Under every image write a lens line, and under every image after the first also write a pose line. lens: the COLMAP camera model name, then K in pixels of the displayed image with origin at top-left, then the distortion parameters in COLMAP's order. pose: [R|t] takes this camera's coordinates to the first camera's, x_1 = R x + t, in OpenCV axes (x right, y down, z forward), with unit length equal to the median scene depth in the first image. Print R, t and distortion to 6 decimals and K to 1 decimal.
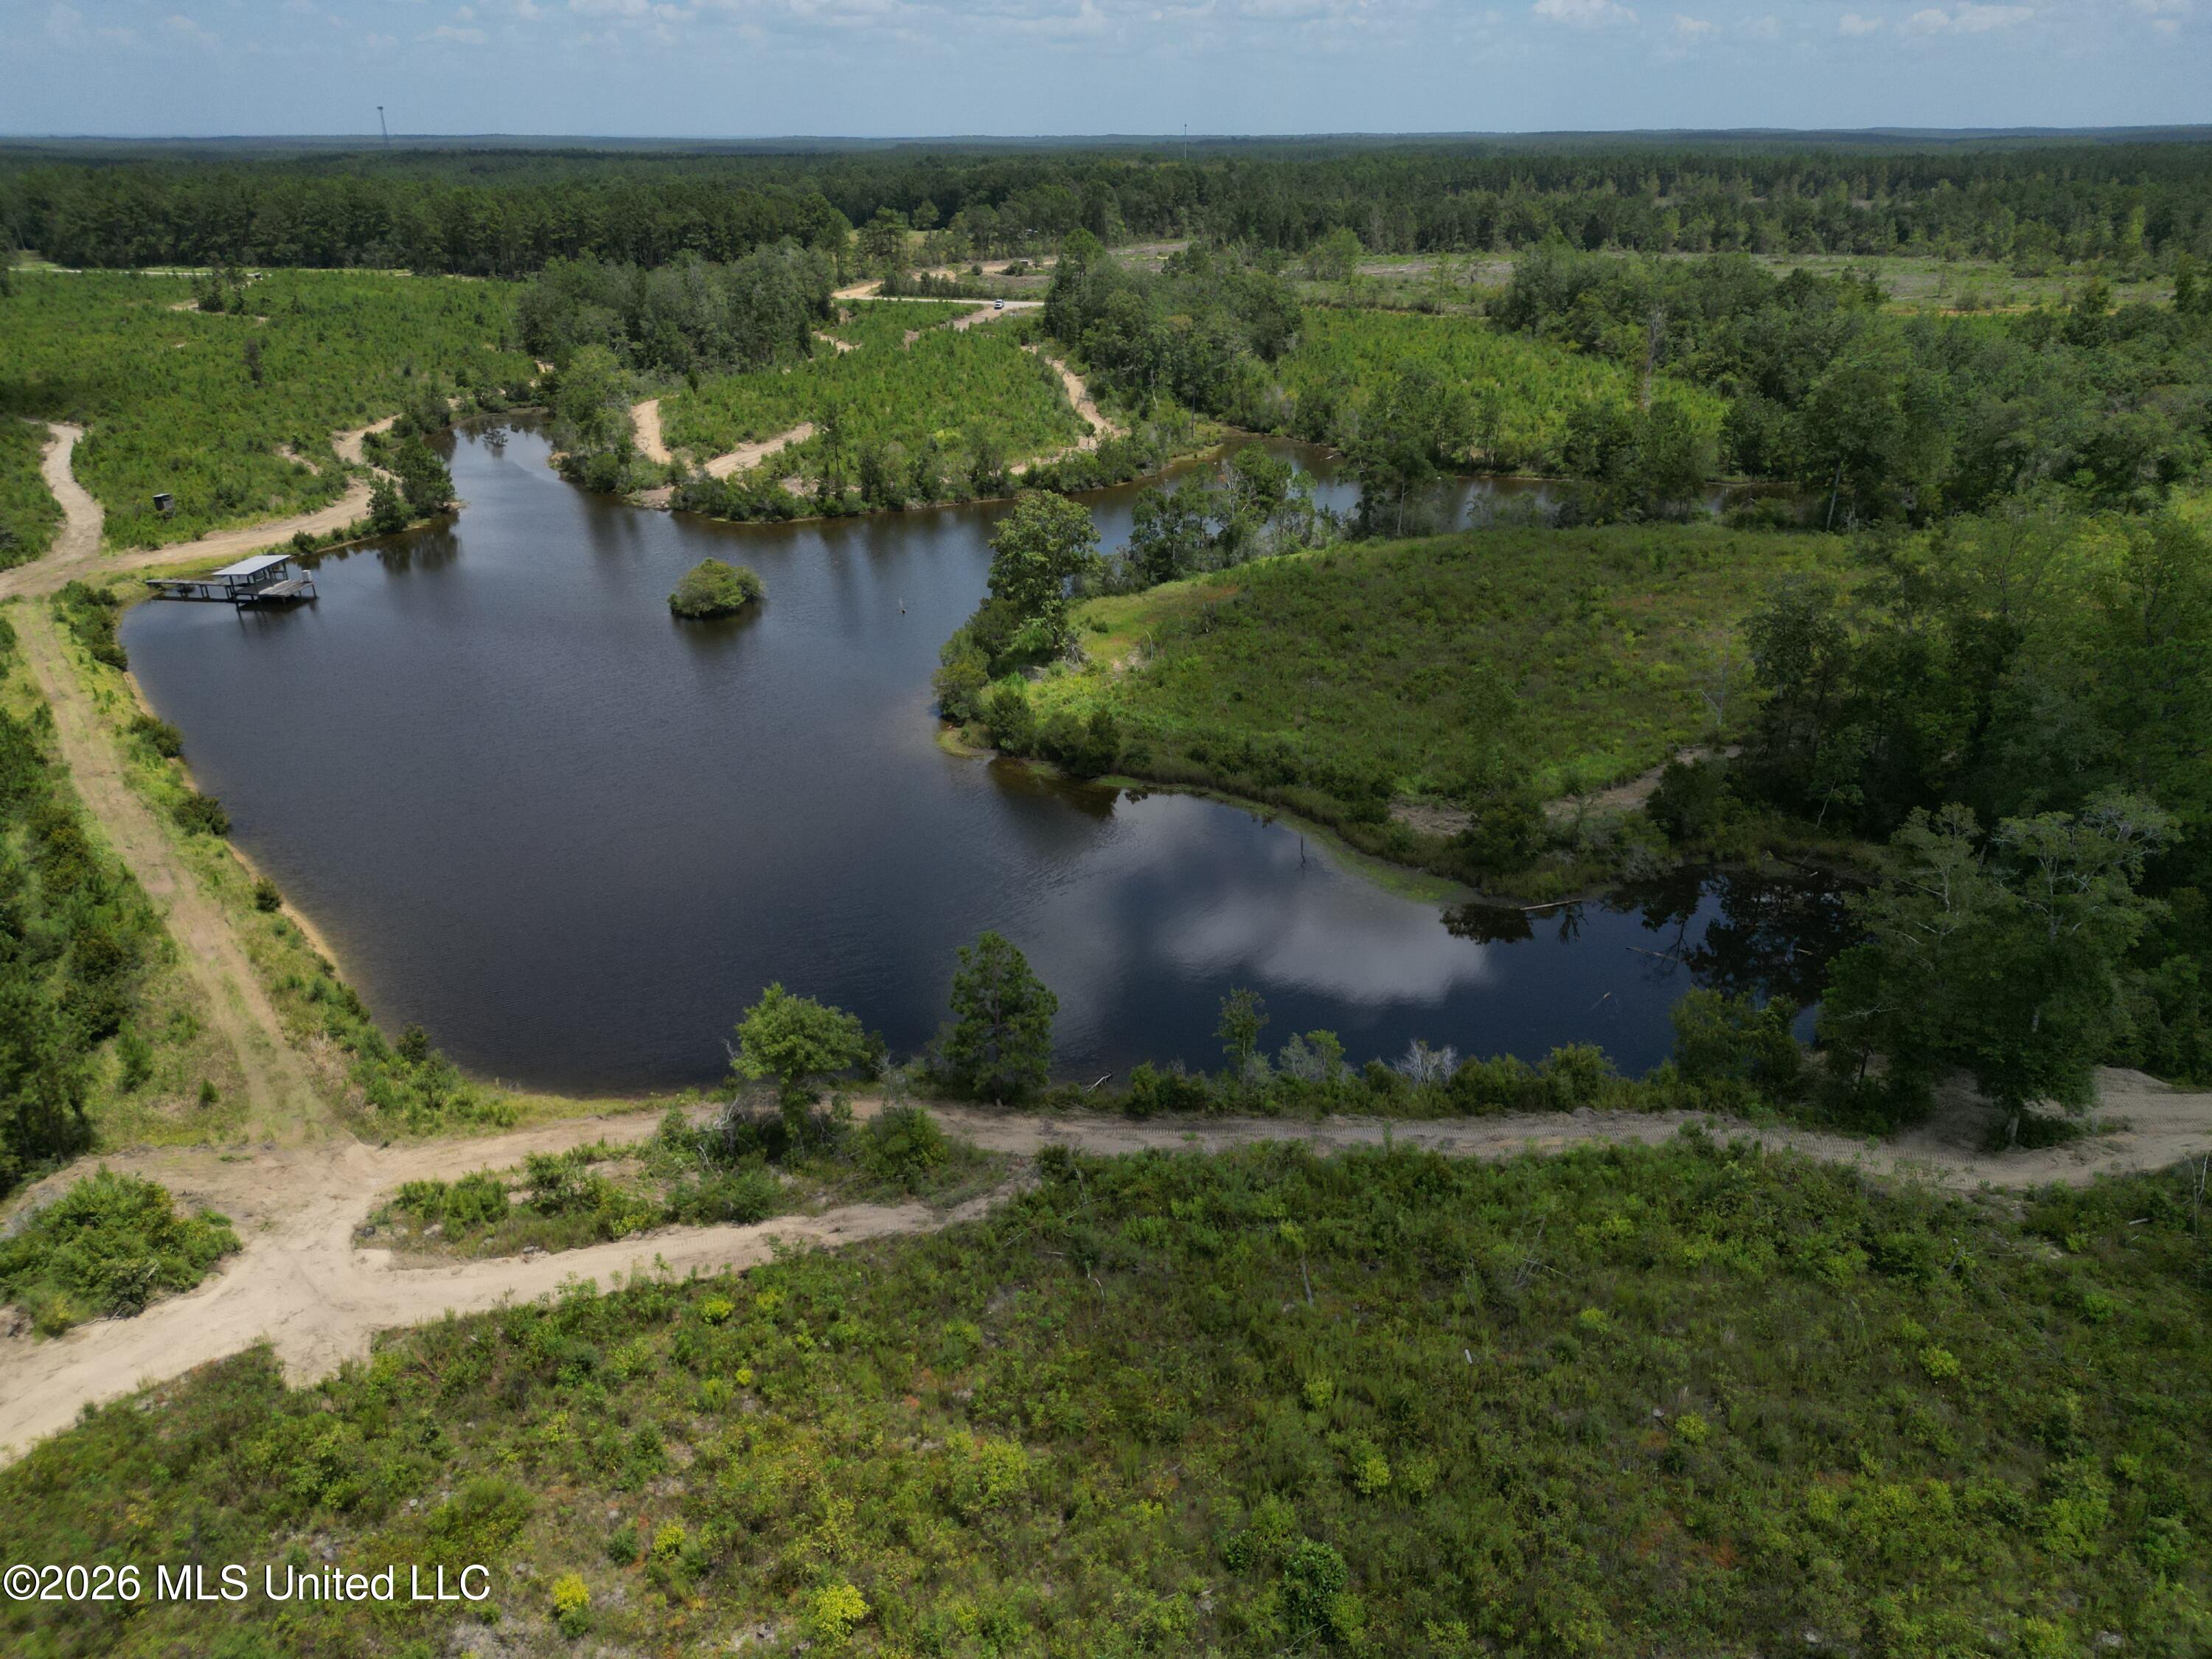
lens RADIAL K [[1547.7, 0, 1100.6], [0, 1547.7, 867.6], [0, 0, 1]] dist [0.043233, -0.030849]
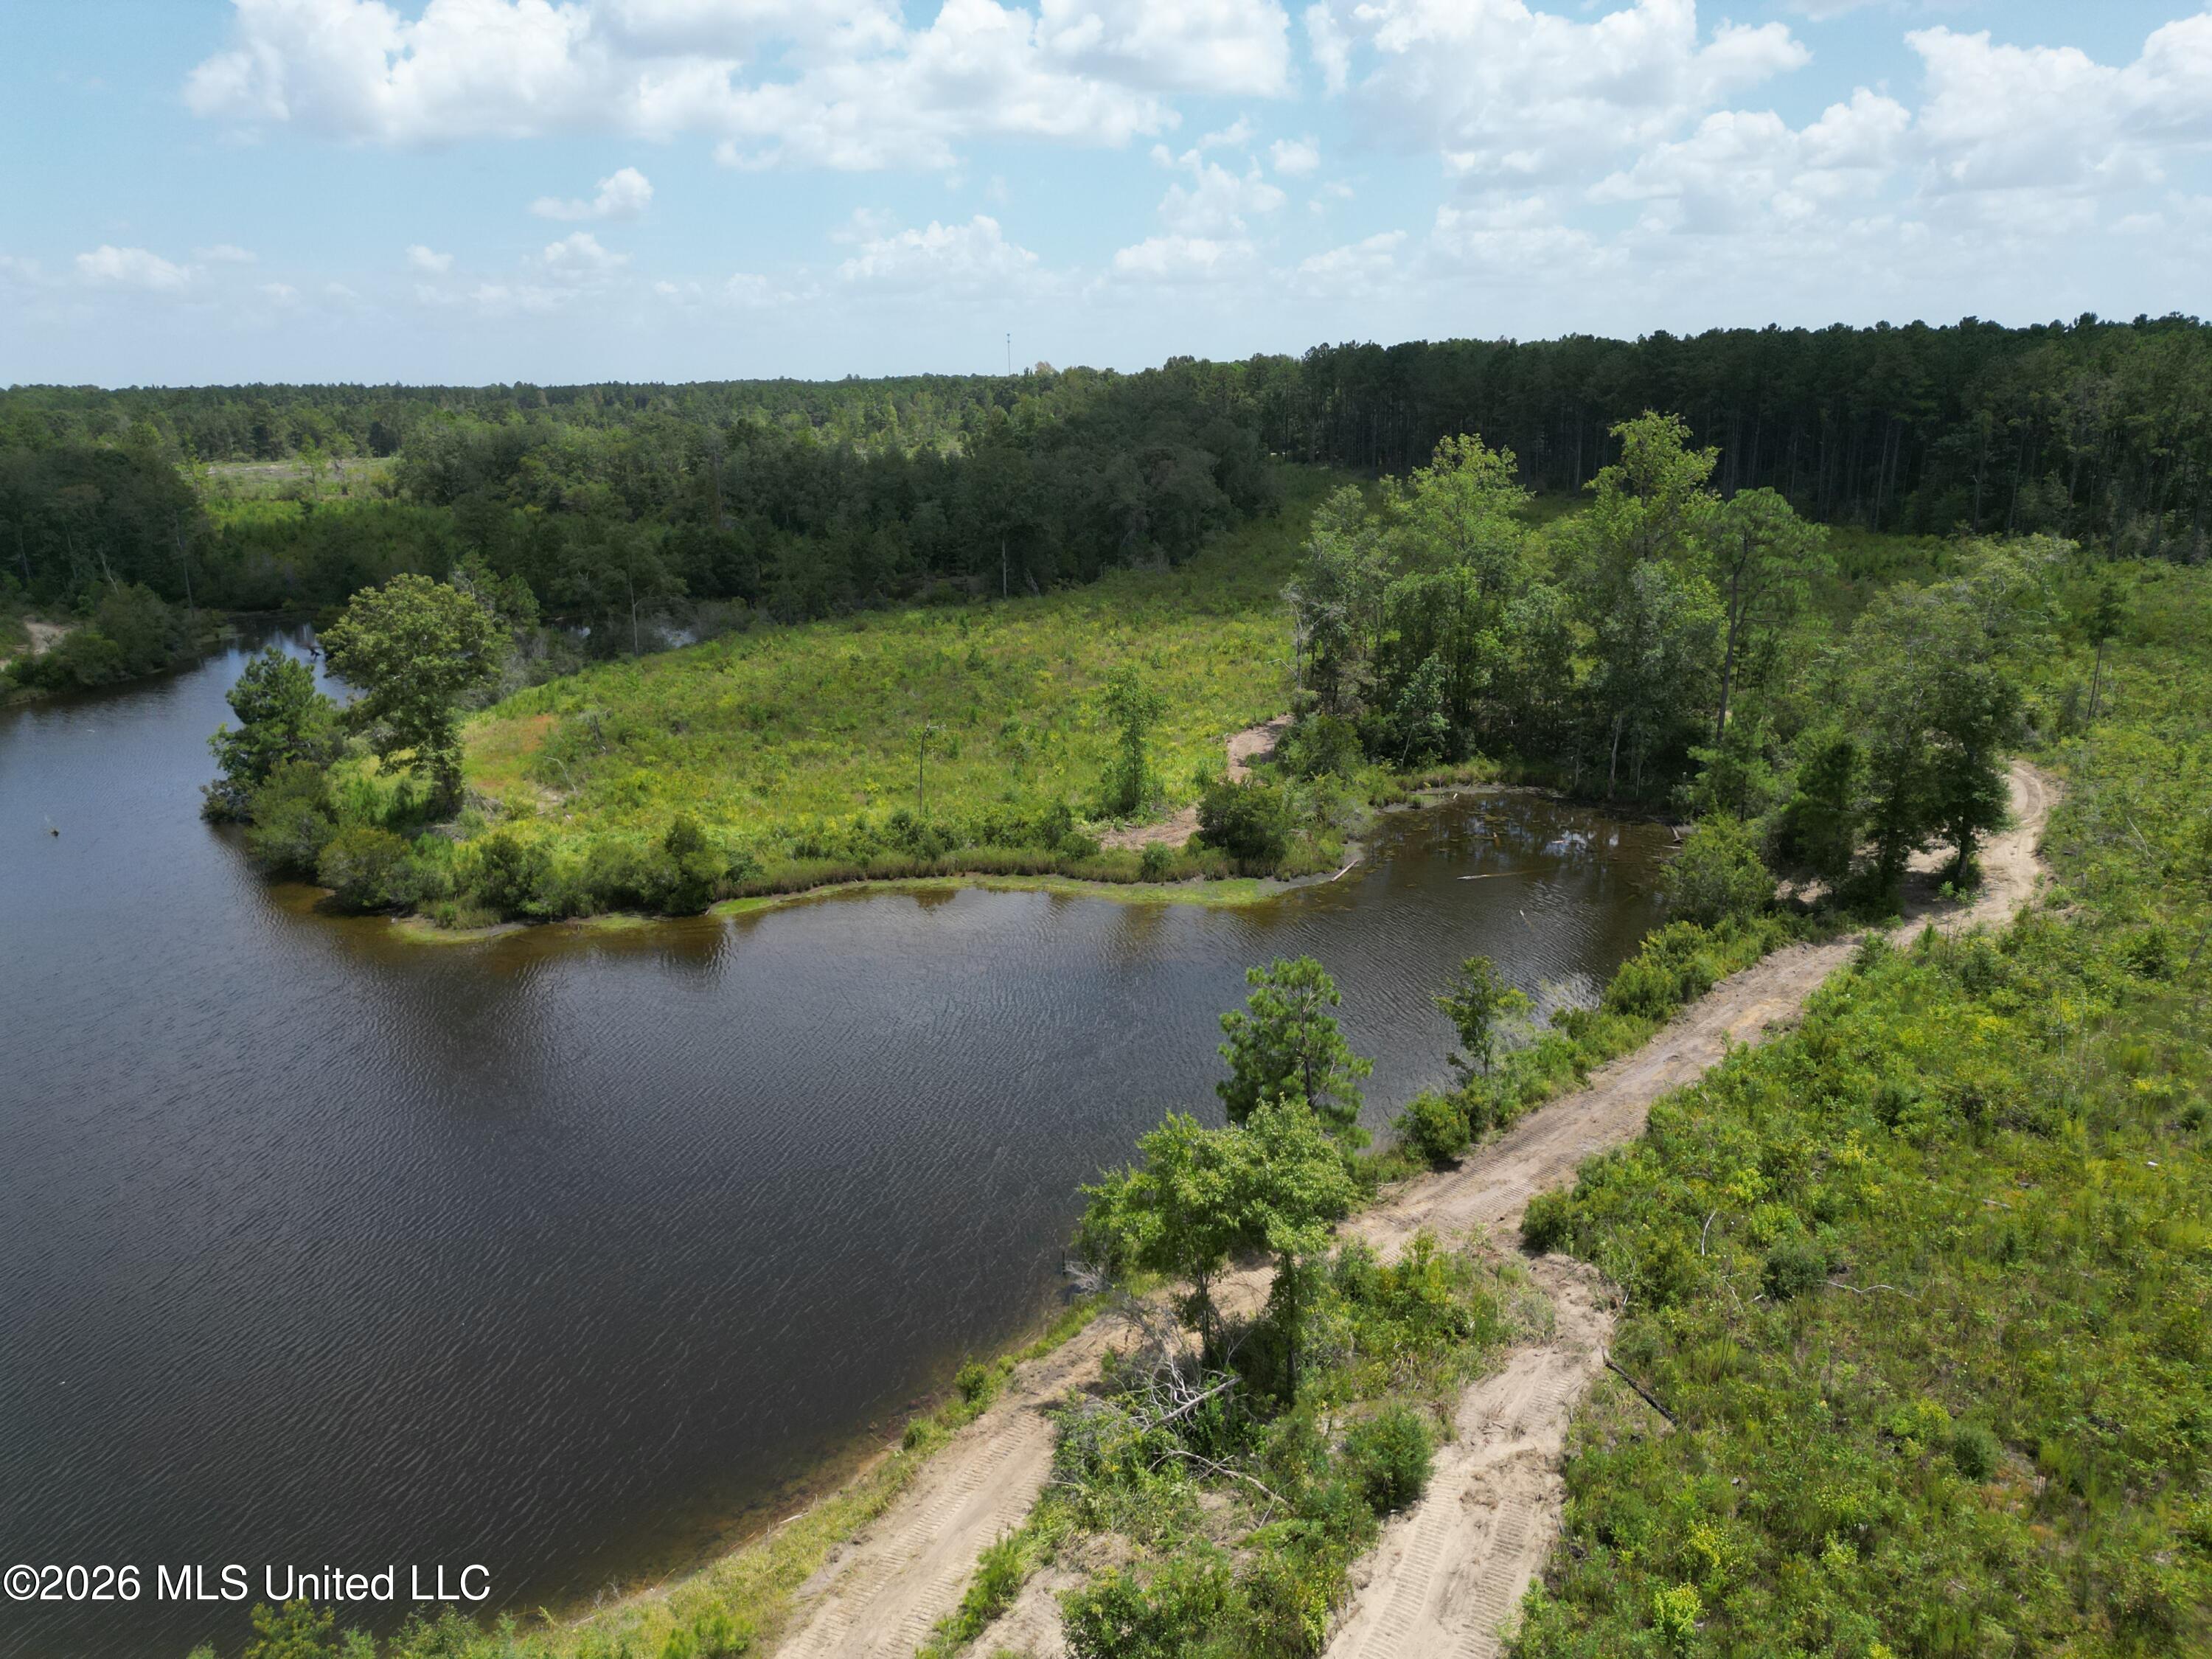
lens RADIAL K [[1553.5, 0, 1102.5], [0, 1553.5, 832.6], [0, 0, 1]] dist [0.069164, -0.069701]
pose [[0.703108, -0.207004, 0.680285, -0.245008], [0.317396, 0.947460, -0.039742, -0.003468], [-0.636317, 0.243862, 0.731869, 0.231429]]
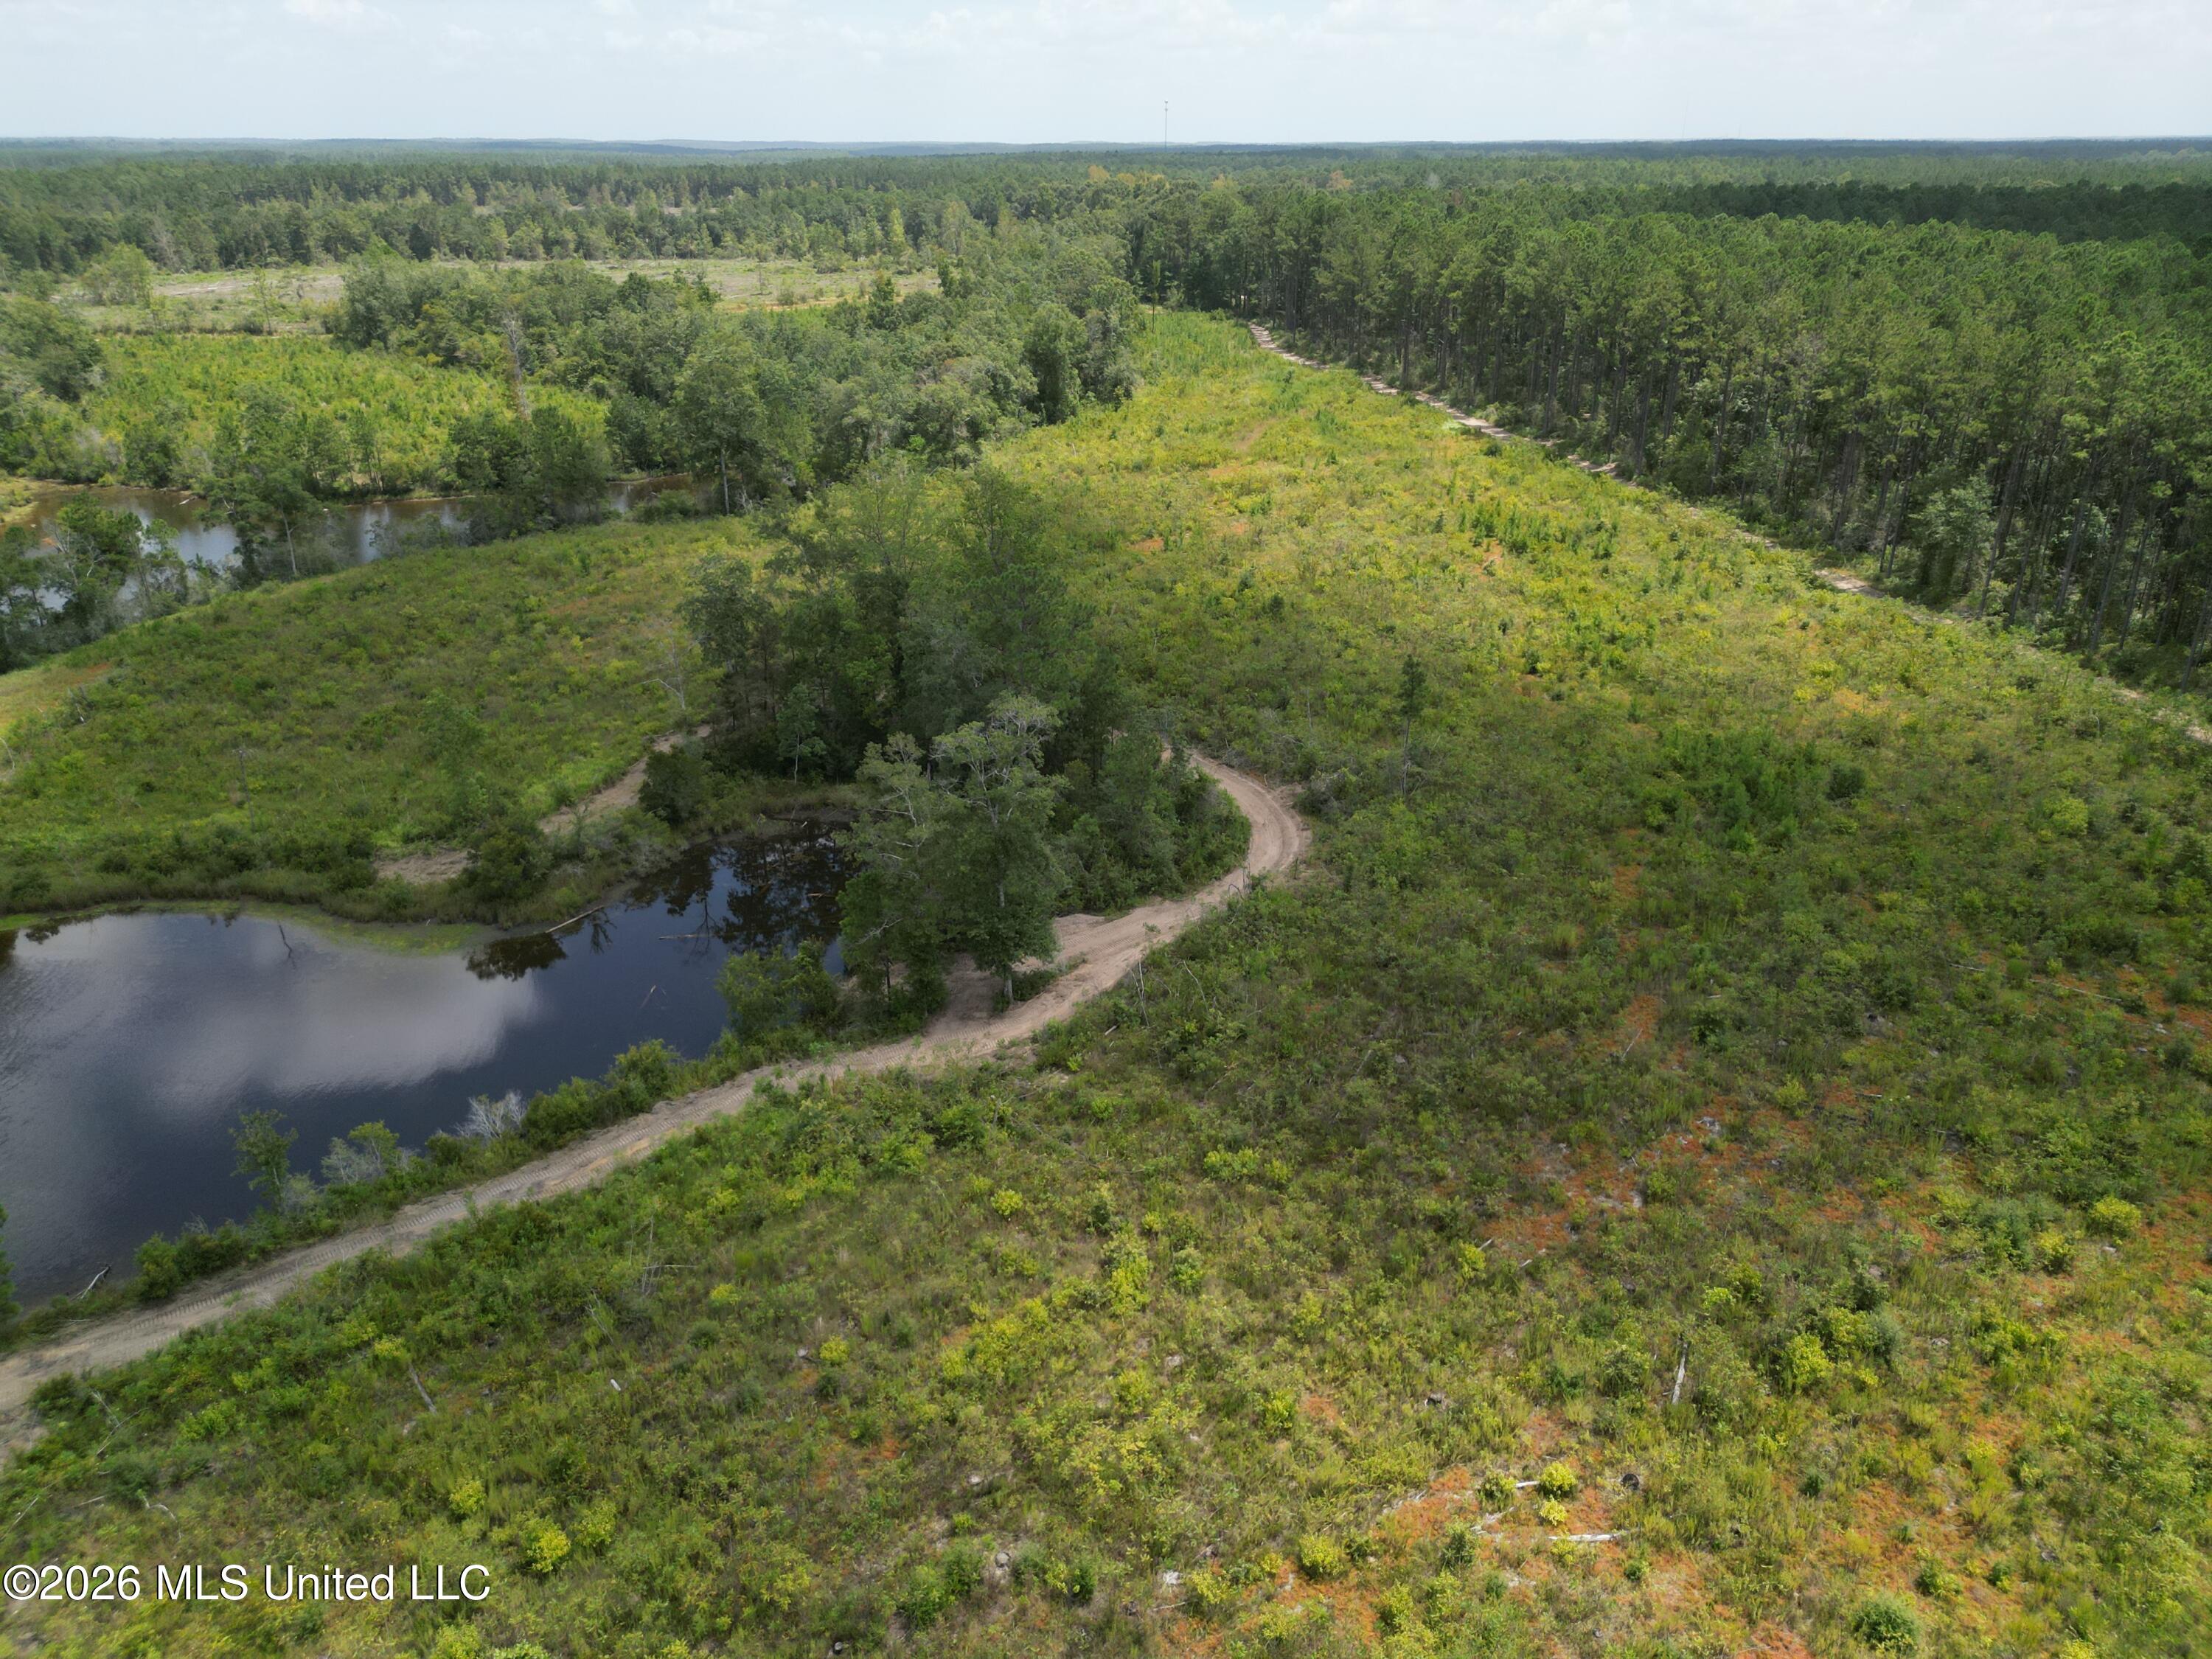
lens RADIAL K [[1551.1, 0, 1112.3], [0, 1551.1, 821.8], [0, 0, 1]] dist [0.062917, -0.059228]
pose [[0.780166, -0.246525, 0.574949, -0.000070], [0.263829, 0.963005, 0.054917, 0.000058], [-0.567217, 0.108844, 0.816344, -0.007984]]
